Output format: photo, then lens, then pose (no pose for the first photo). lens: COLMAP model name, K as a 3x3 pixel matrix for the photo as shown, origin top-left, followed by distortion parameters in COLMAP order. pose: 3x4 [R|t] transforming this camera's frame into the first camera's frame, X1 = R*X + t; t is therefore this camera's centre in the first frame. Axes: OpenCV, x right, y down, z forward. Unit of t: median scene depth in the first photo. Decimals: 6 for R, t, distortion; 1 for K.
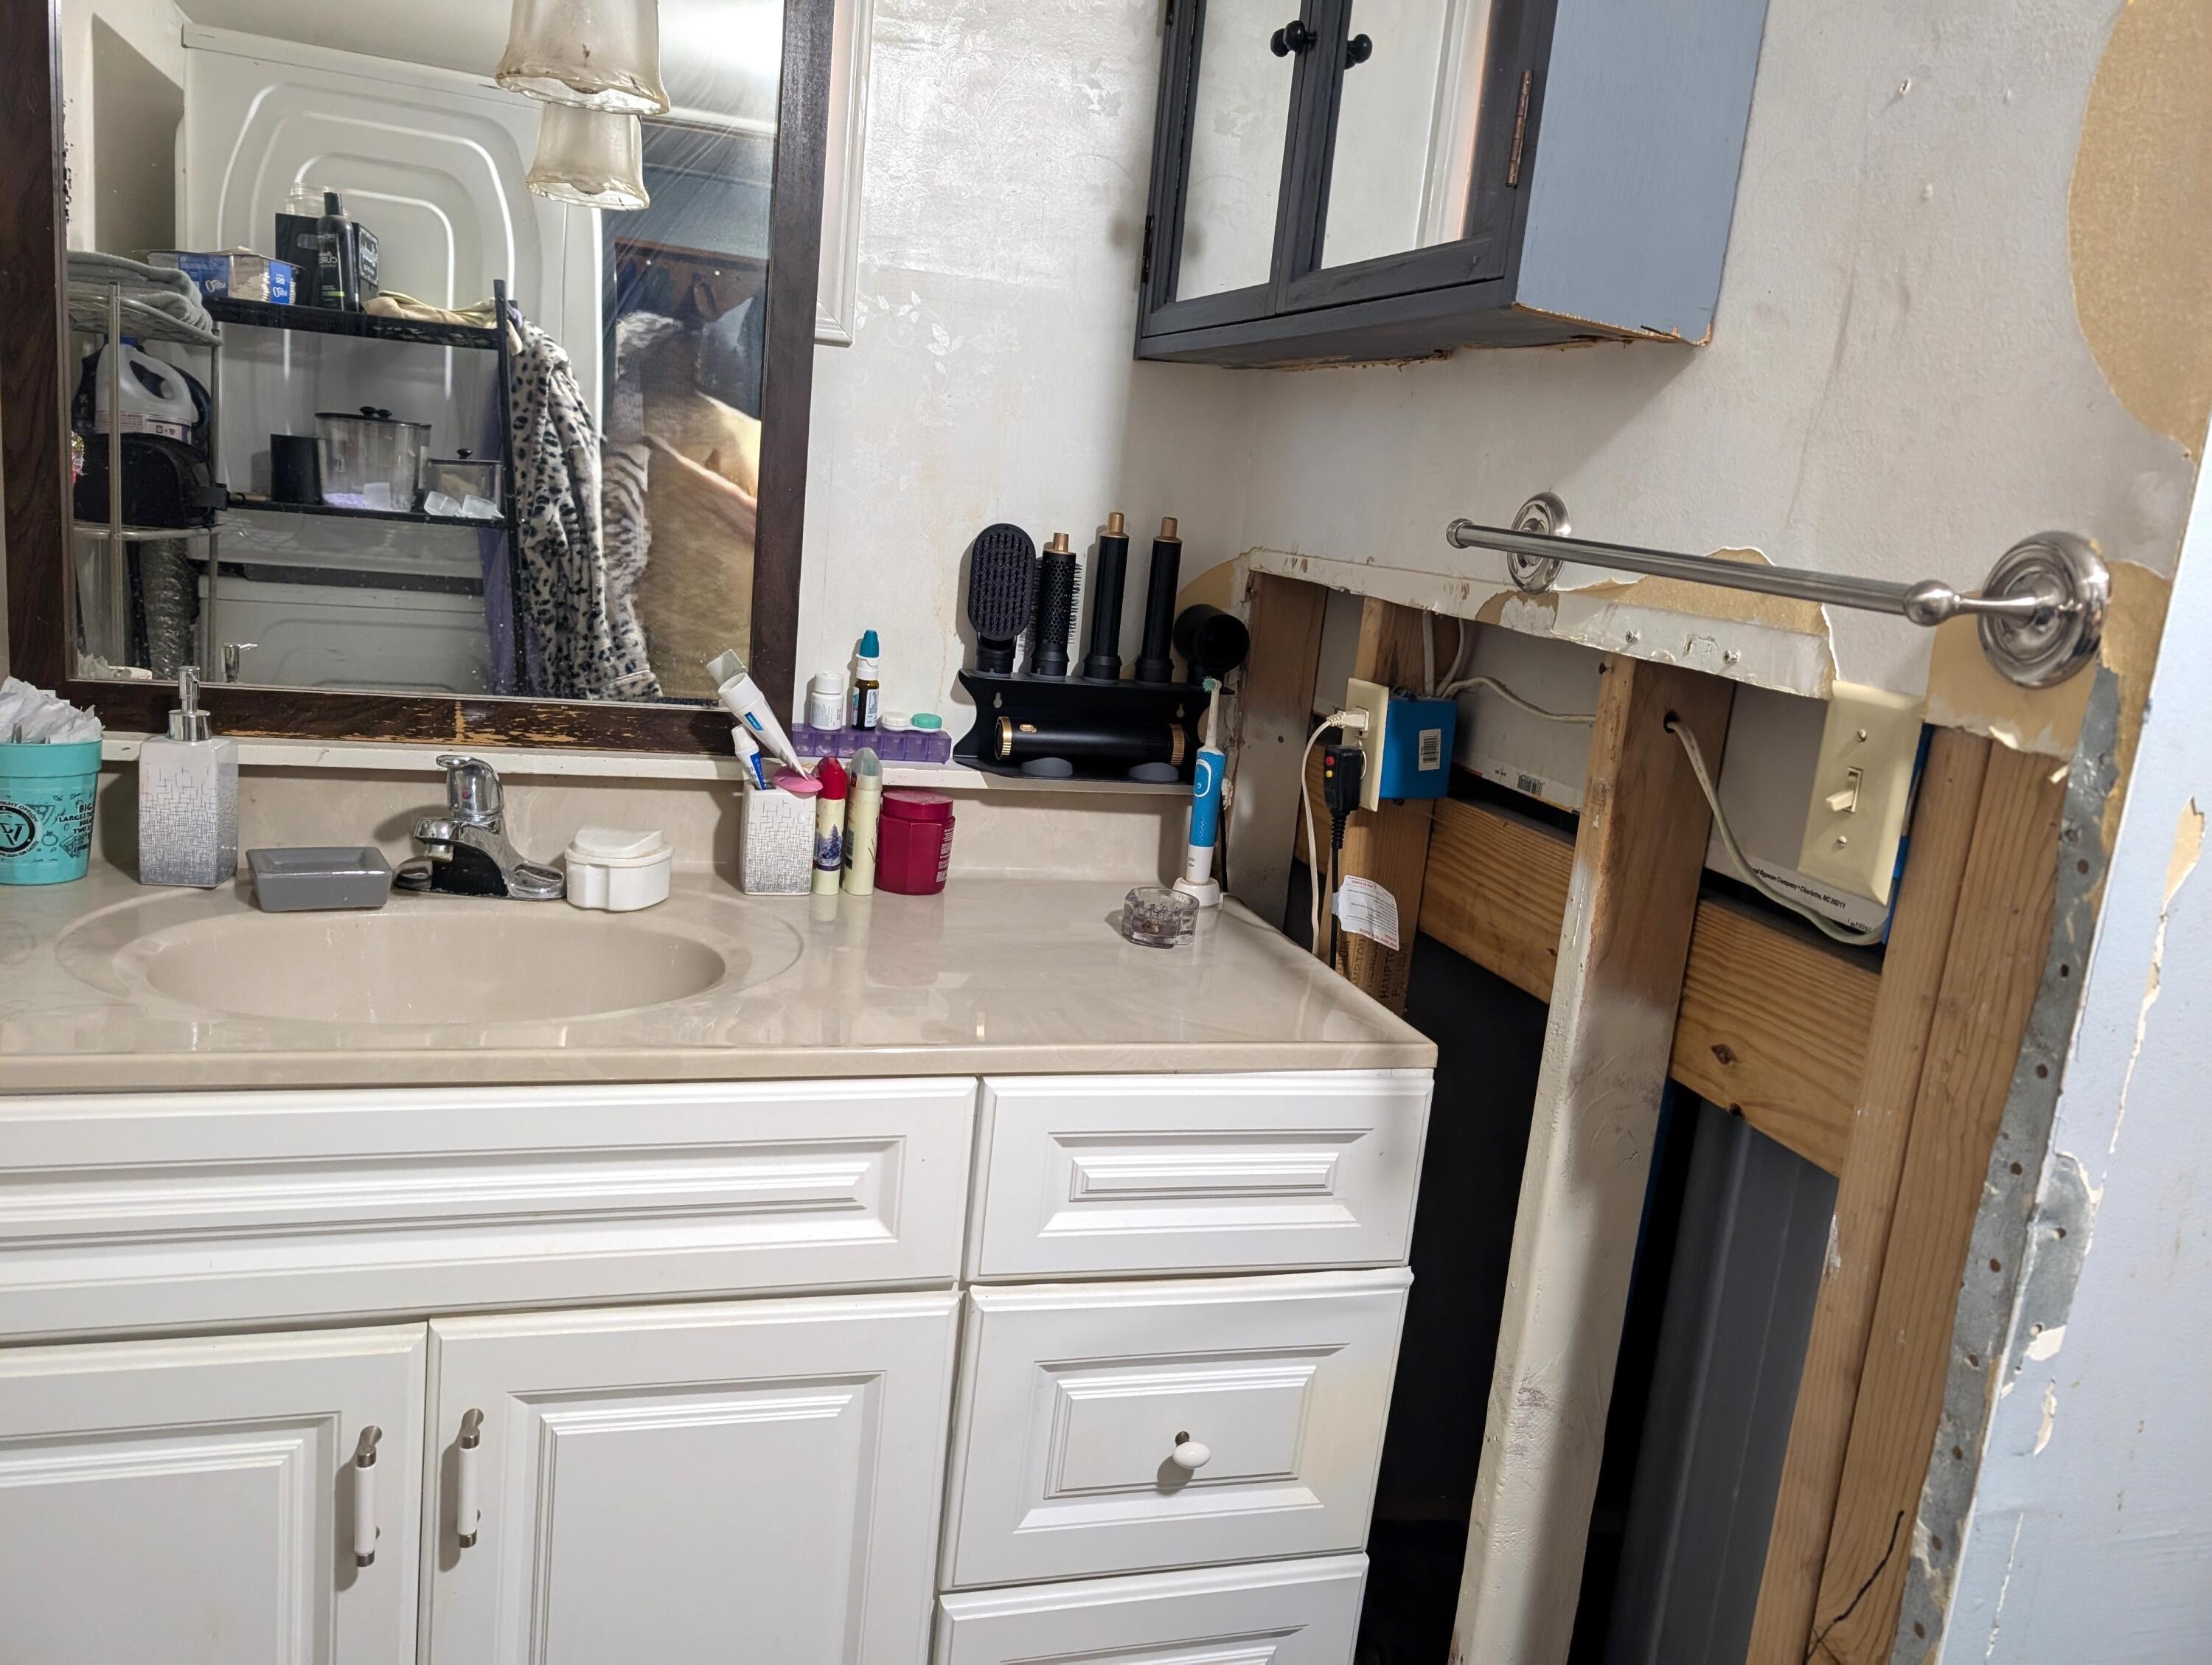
lens RADIAL K [[1568.4, 0, 1099.1], [0, 1568.4, 835.6], [0, 0, 1]] dist [-0.008570, 0.011089]
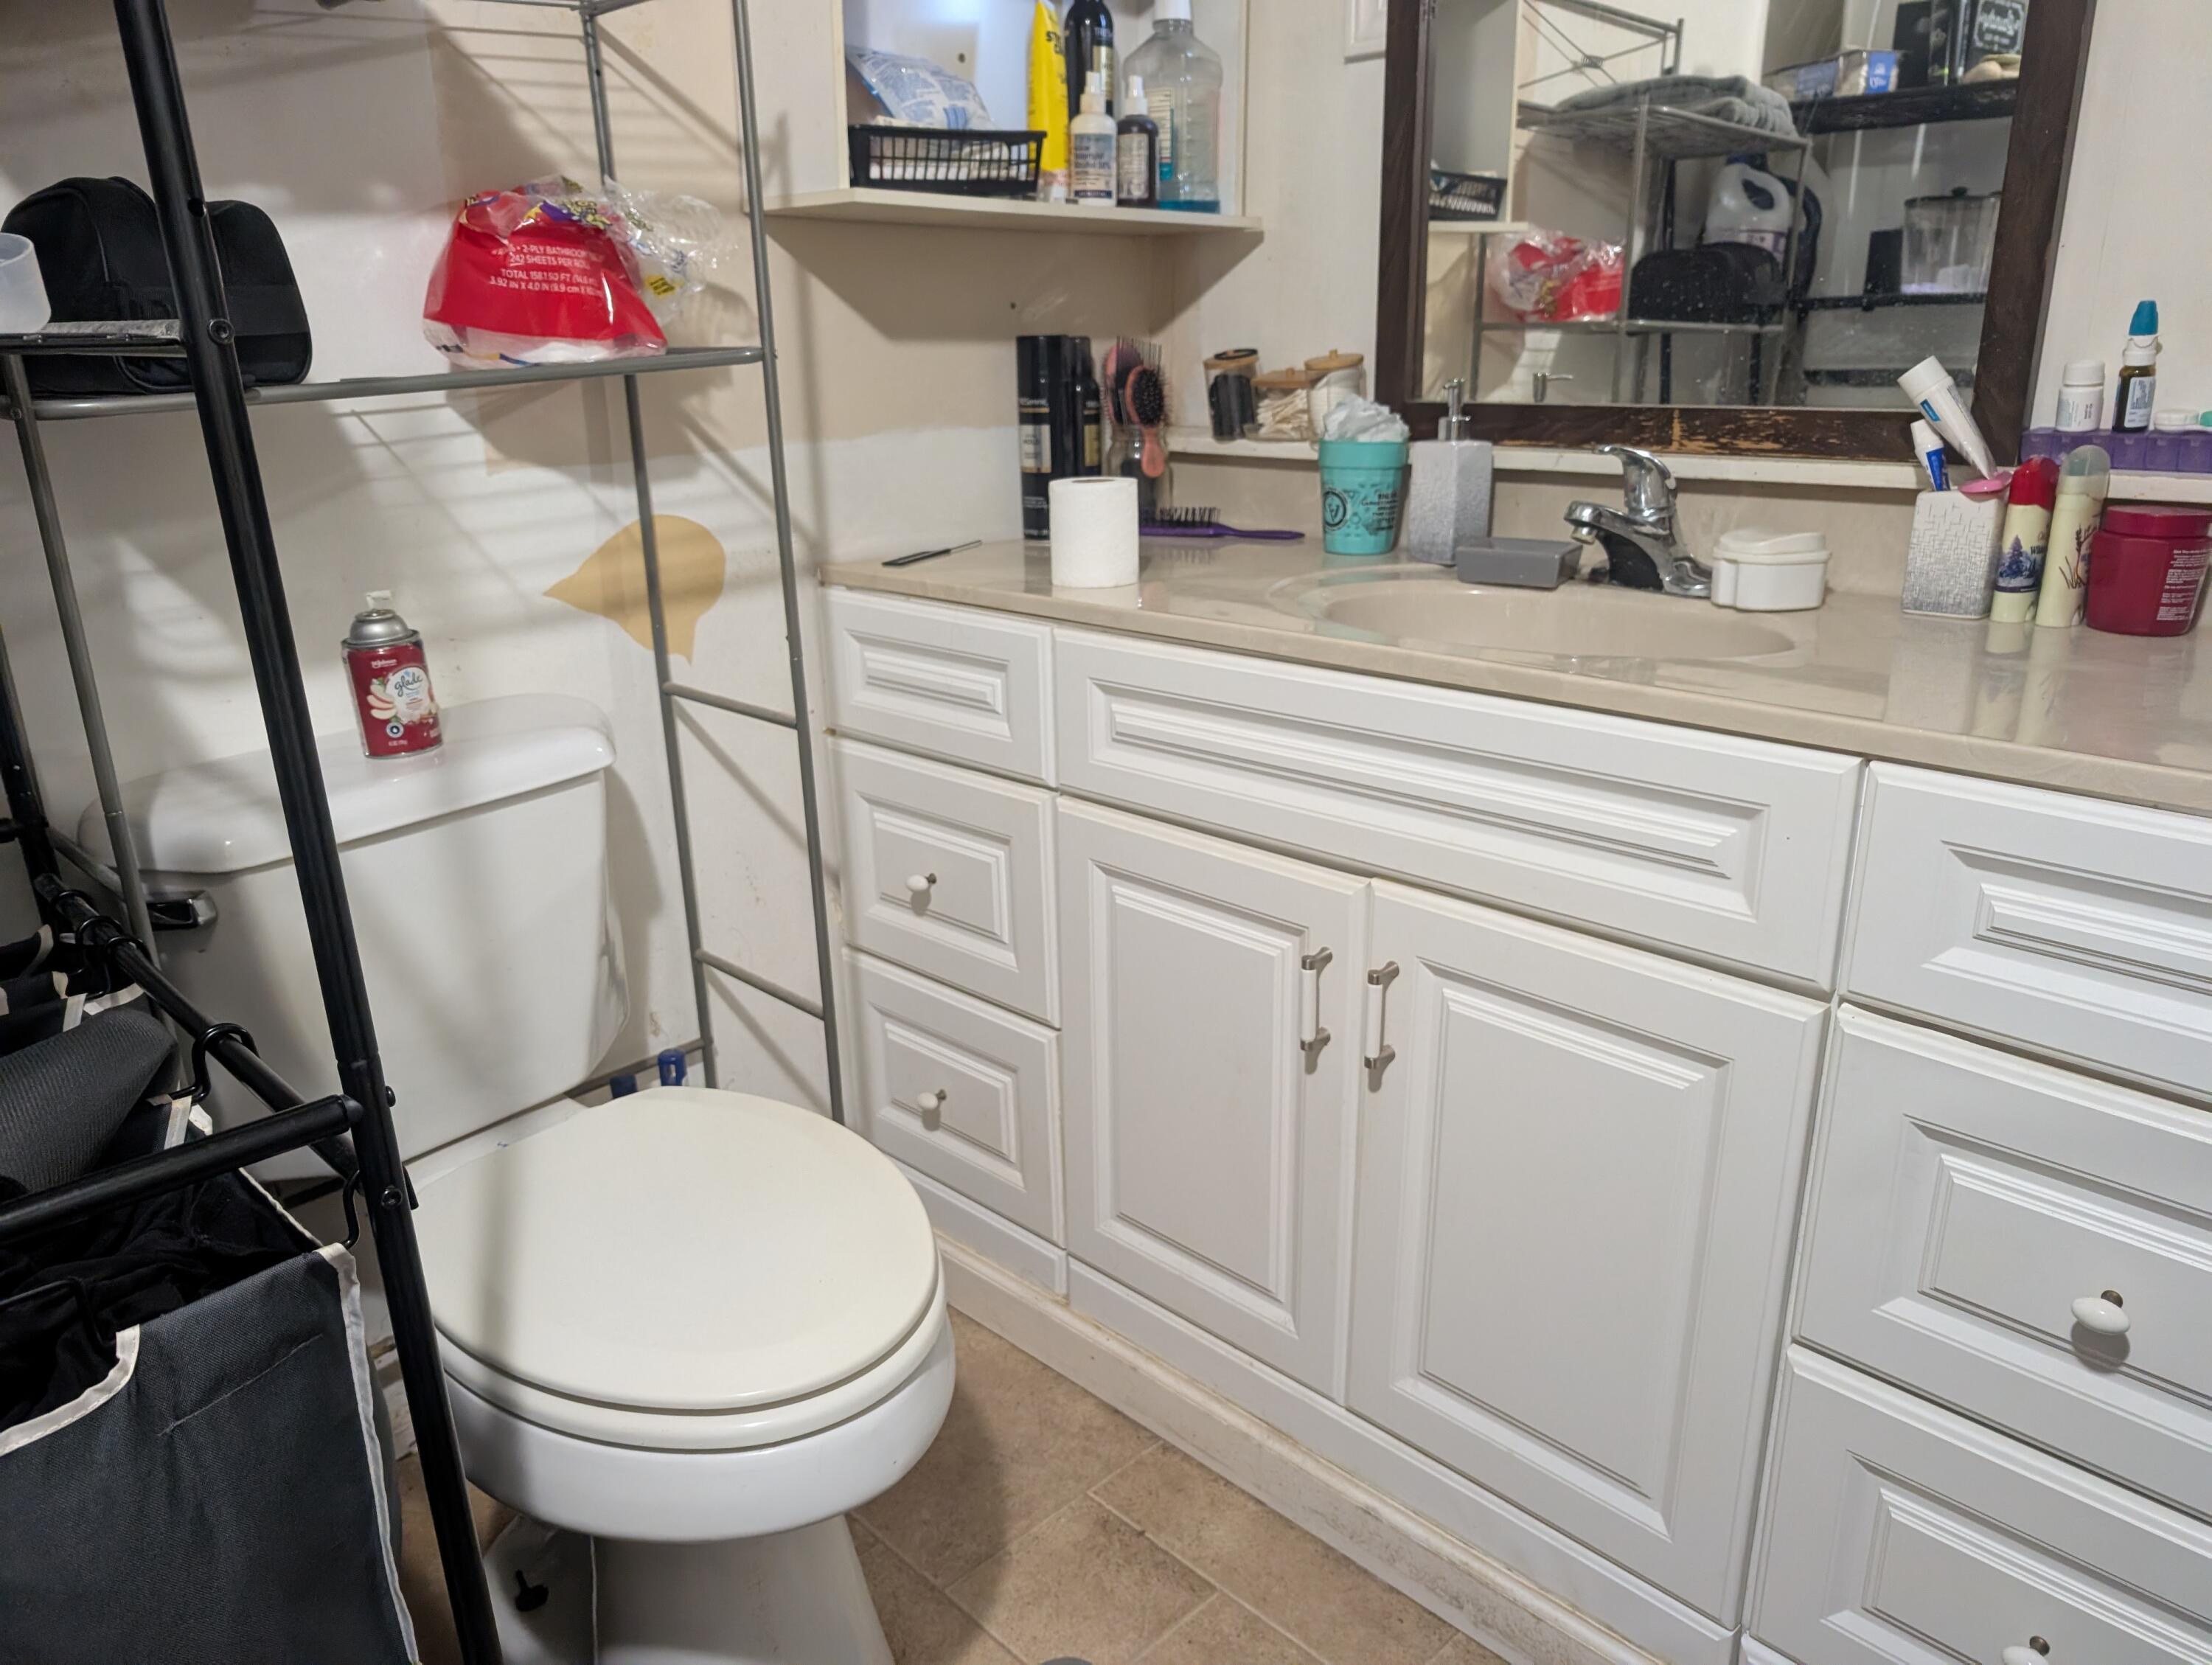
lens RADIAL K [[1568.4, 0, 1094.0], [0, 1568.4, 843.5], [0, 0, 1]] dist [-0.008570, 0.011089]
pose [[0.459009, 0.178043, -0.870409, 0.393742], [-0.118421, 0.983233, 0.138672, 0.105334], [0.880504, 0.039423, 0.472397, 0.174485]]
